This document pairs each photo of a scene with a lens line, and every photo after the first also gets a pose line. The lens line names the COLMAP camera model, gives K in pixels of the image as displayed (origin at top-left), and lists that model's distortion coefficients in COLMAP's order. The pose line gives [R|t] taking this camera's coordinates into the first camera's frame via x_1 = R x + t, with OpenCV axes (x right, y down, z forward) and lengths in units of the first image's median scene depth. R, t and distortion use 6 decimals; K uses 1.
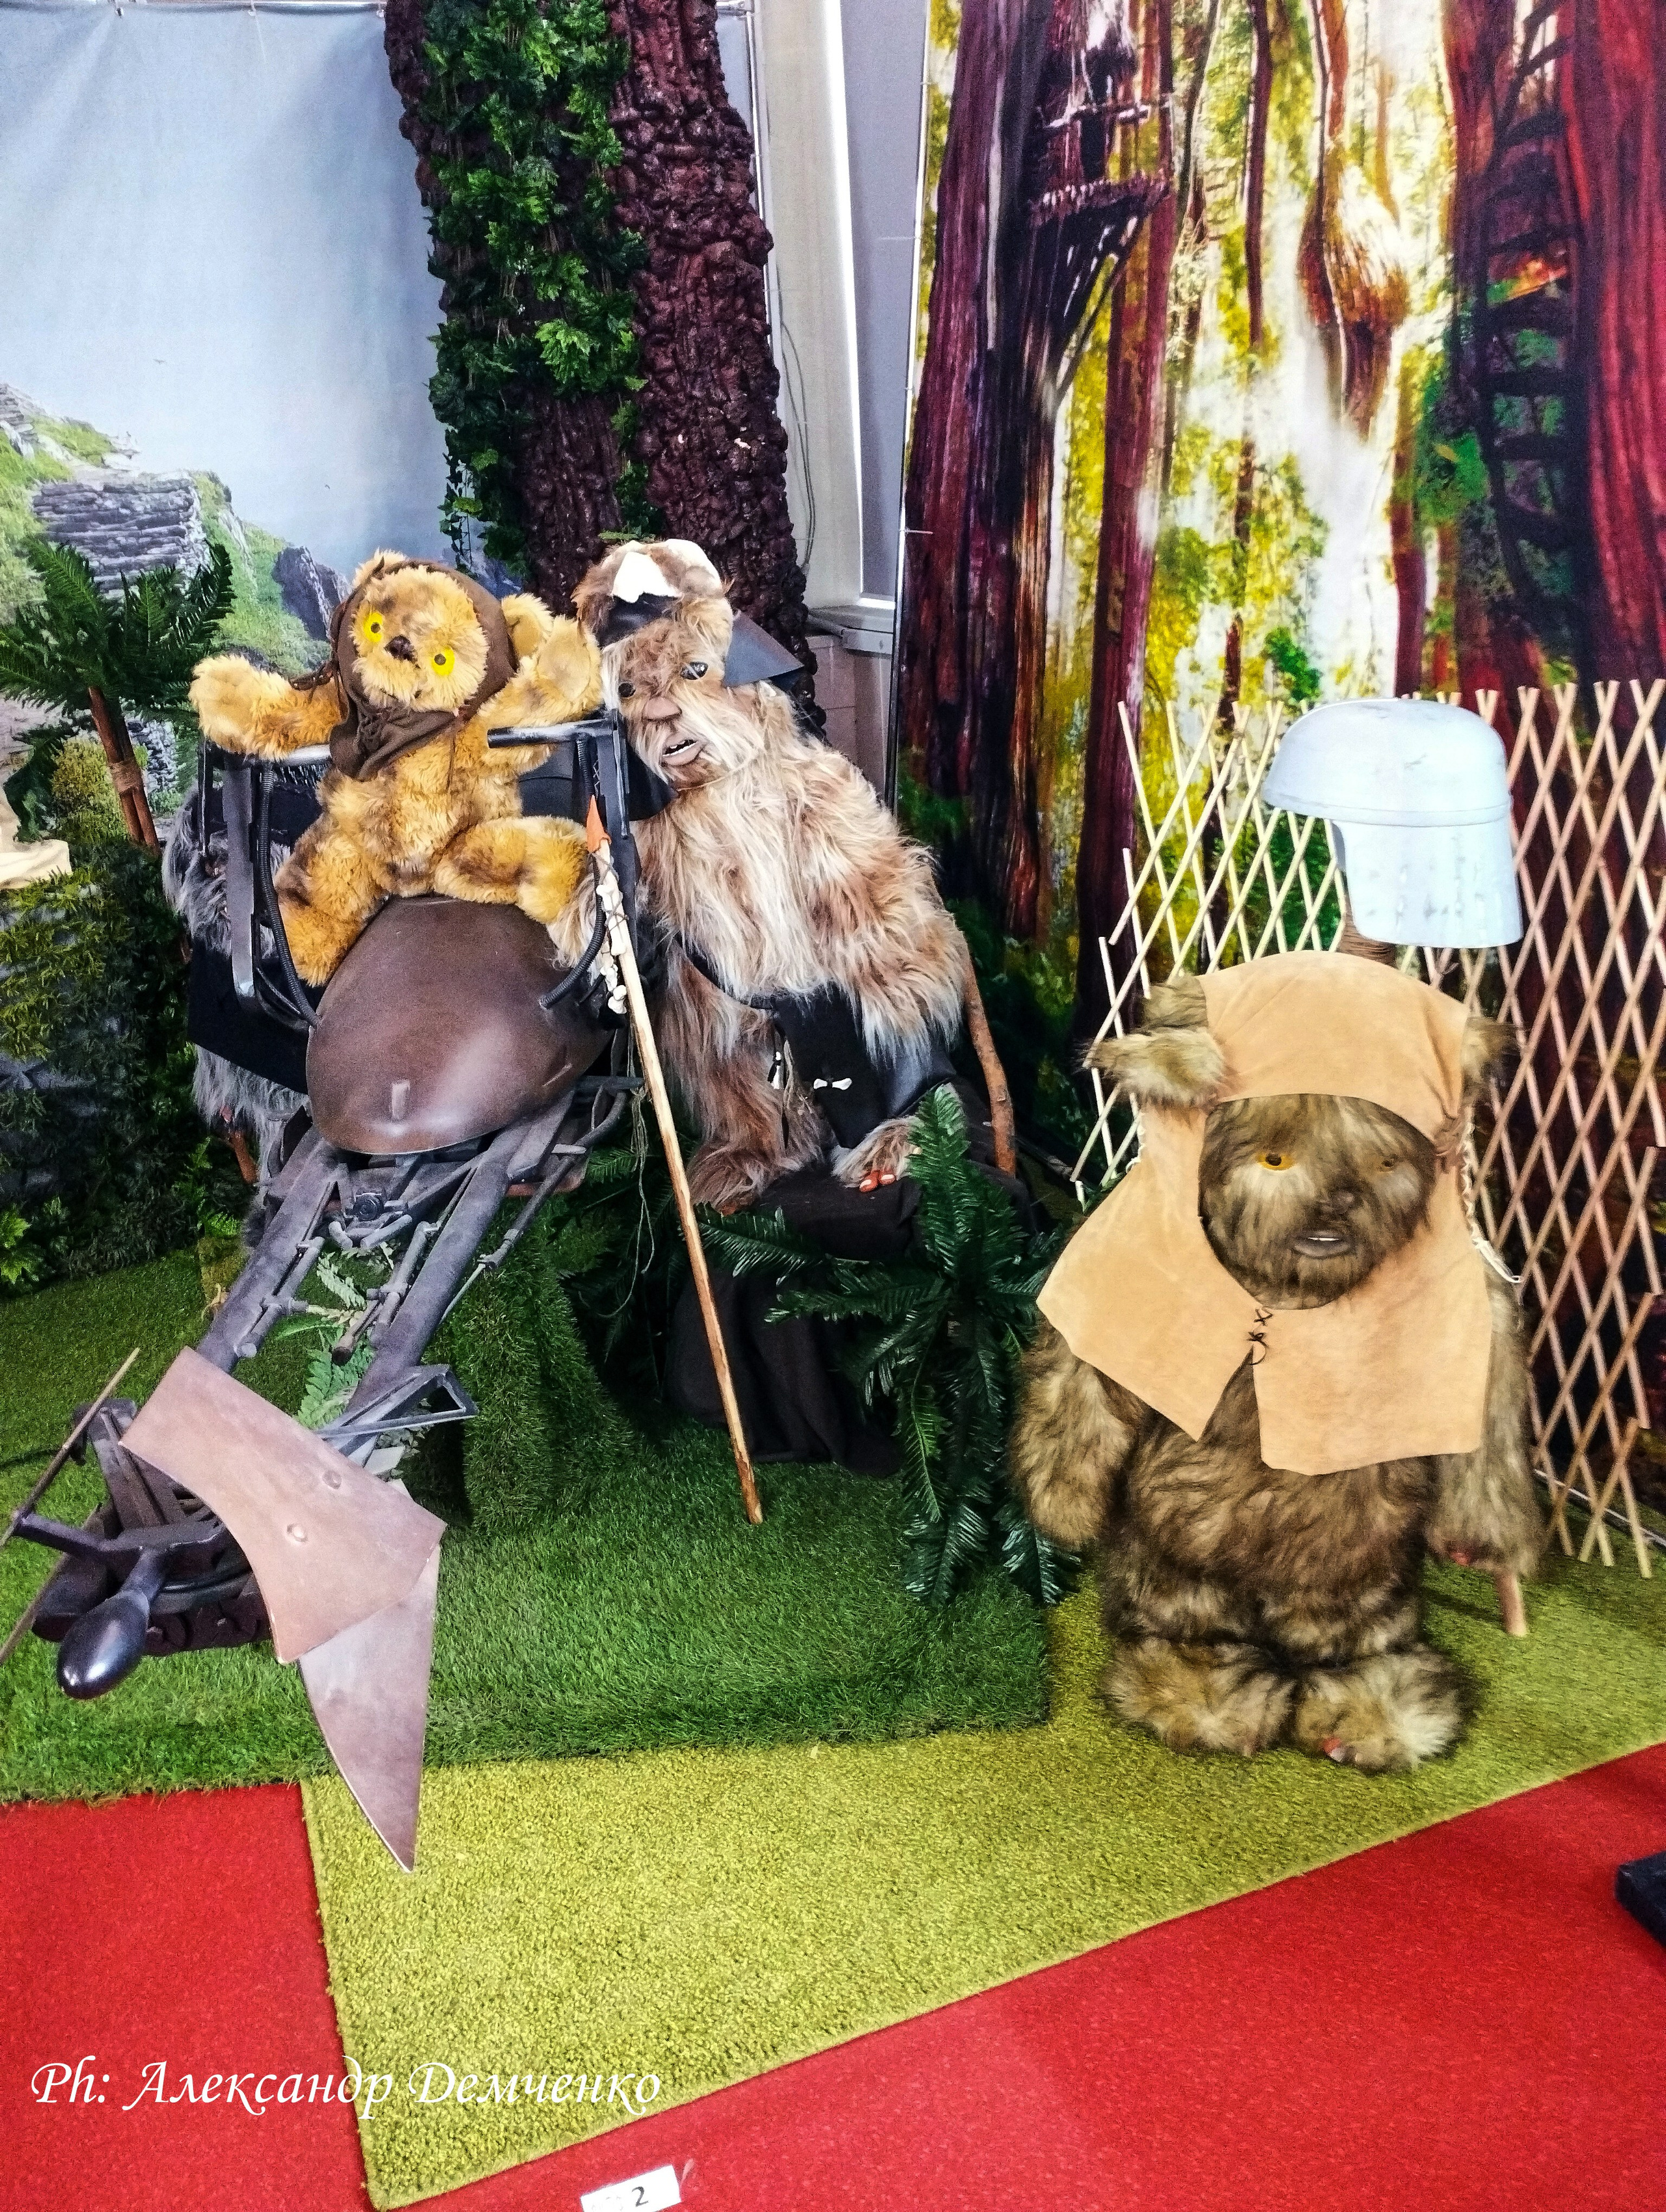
lens RADIAL K [[1884.9, 0, 833.0], [0, 1884.9, 1106.0], [0, 0, 1]] dist [0.122266, -0.153968]
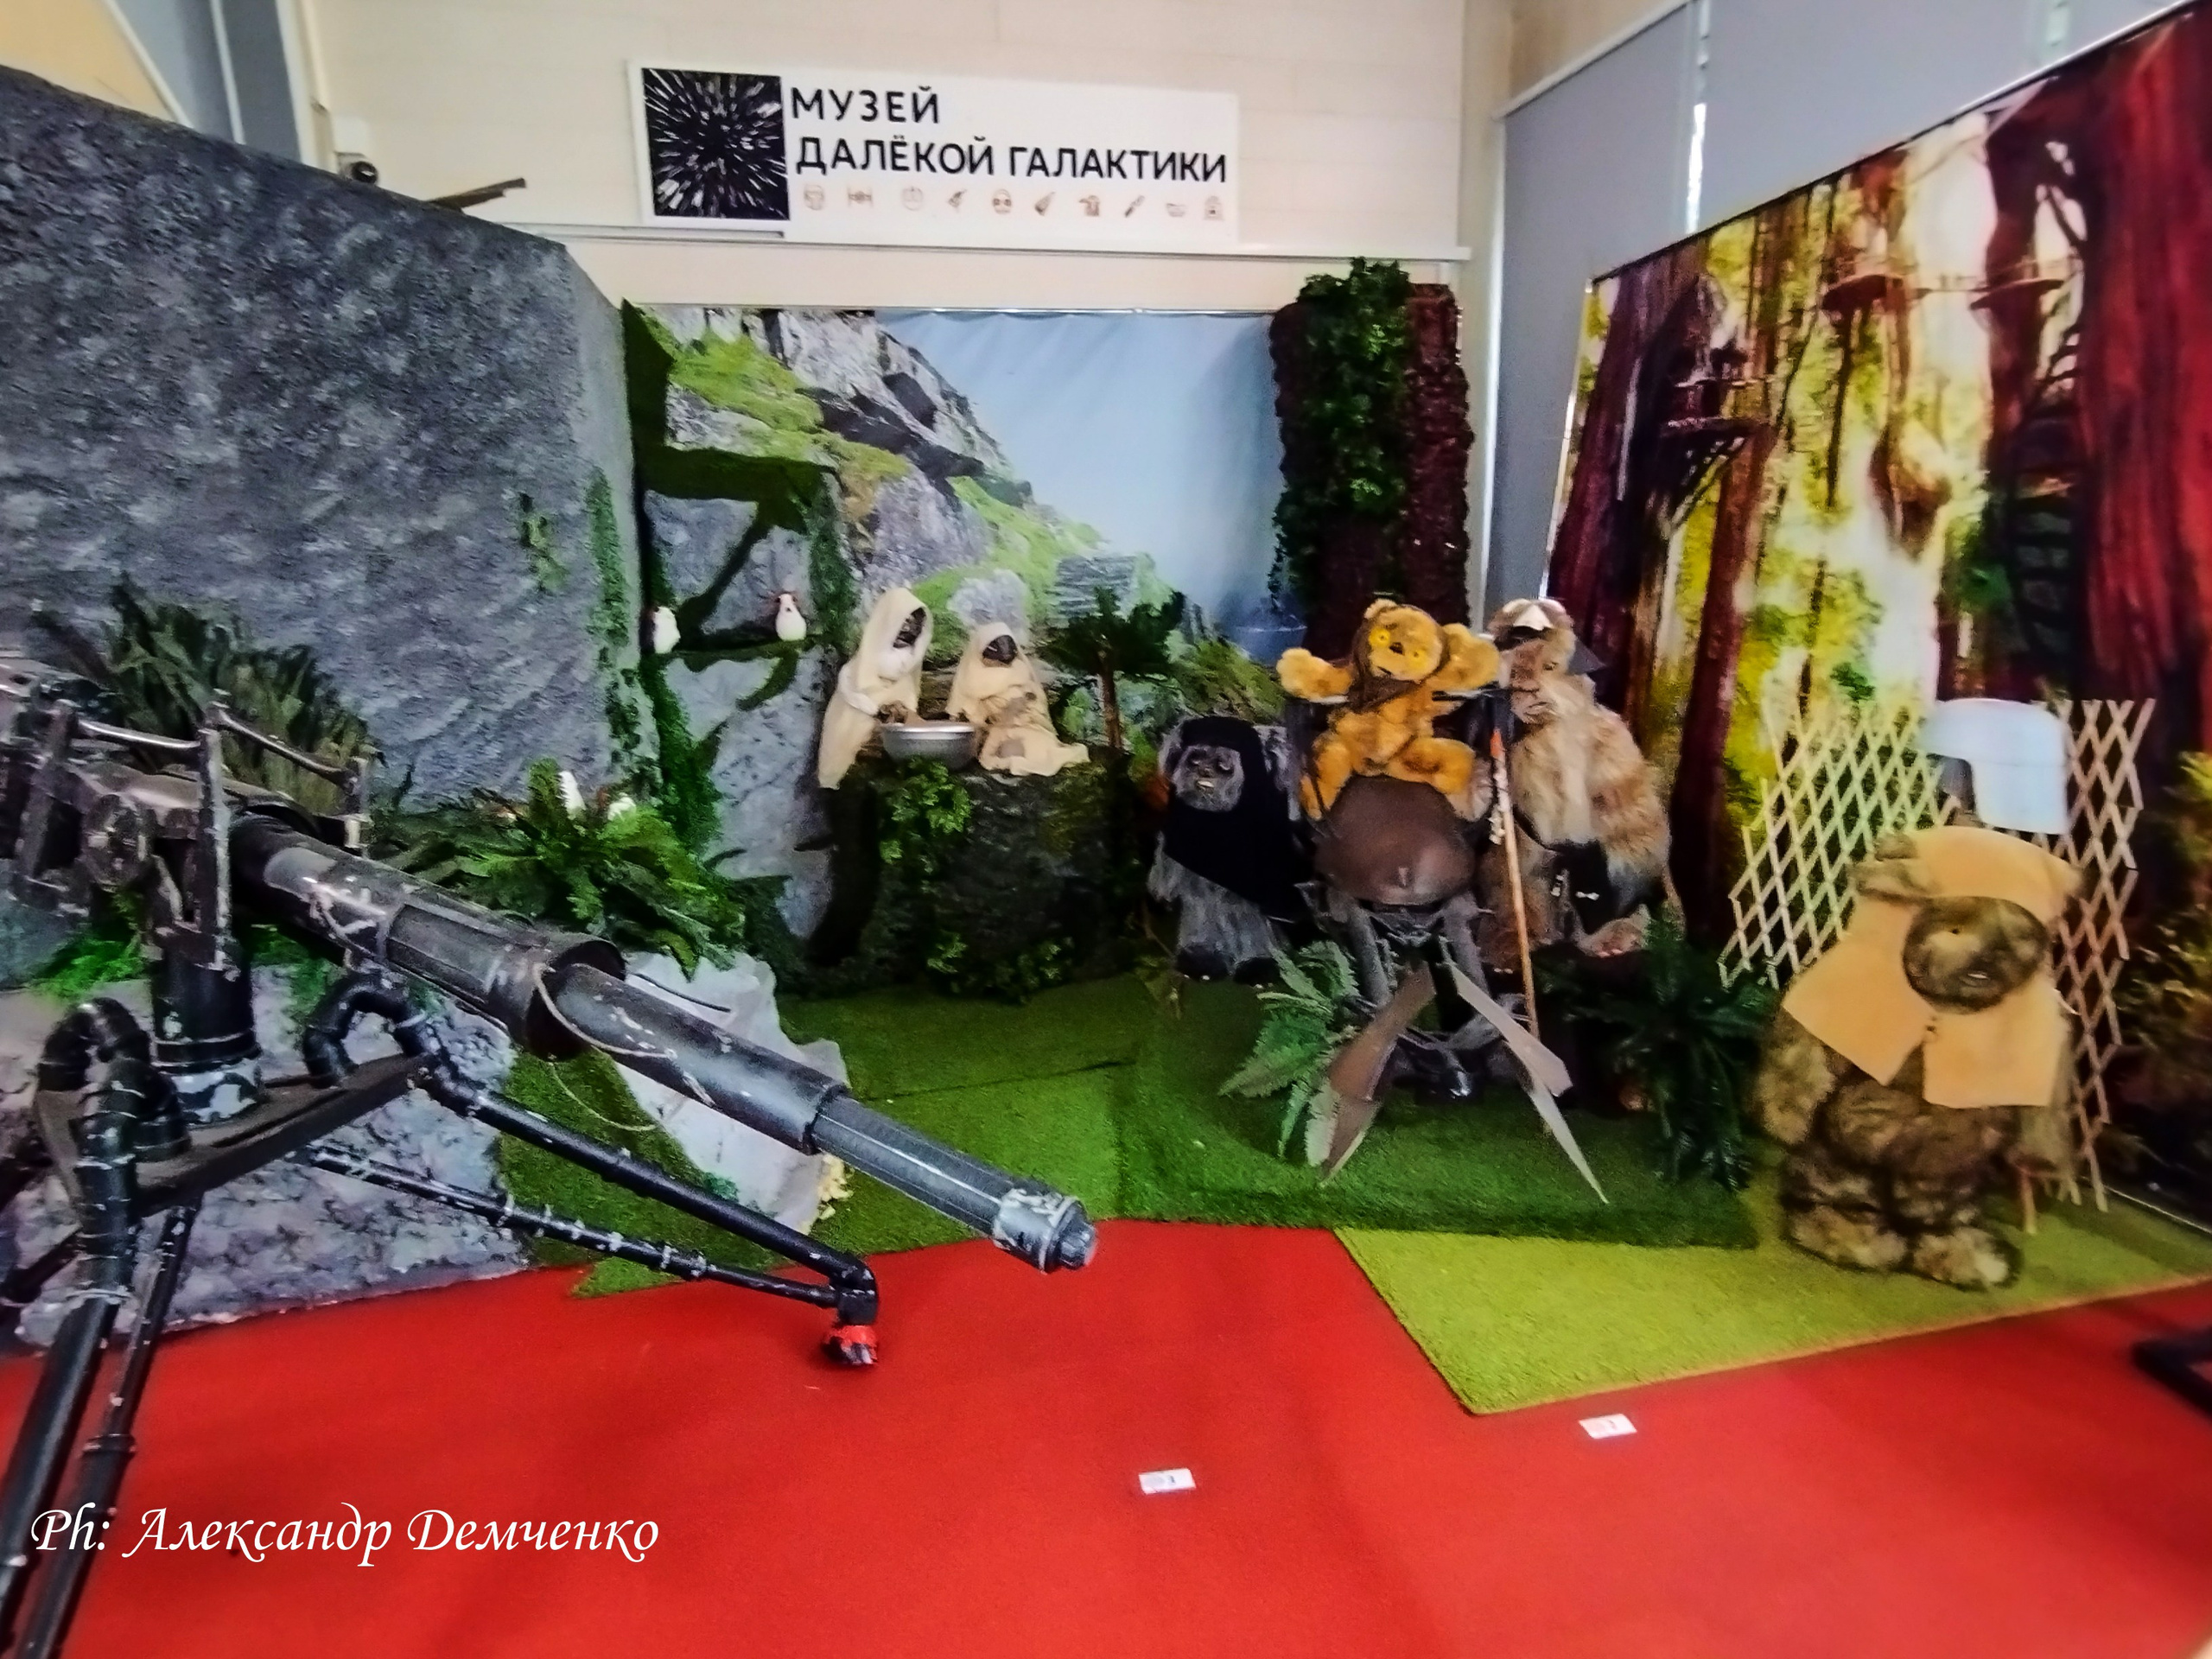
lens RADIAL K [[1246.1, 0, 1105.2], [0, 1246.1, 822.4], [0, 0, 1]] dist [-0.002169, 0.000624]
pose [[0.985367, 0.070289, -0.155278, -0.287745], [-0.086368, 0.991297, -0.099350, 0.080536], [0.146943, 0.111307, 0.982862, -0.248522]]
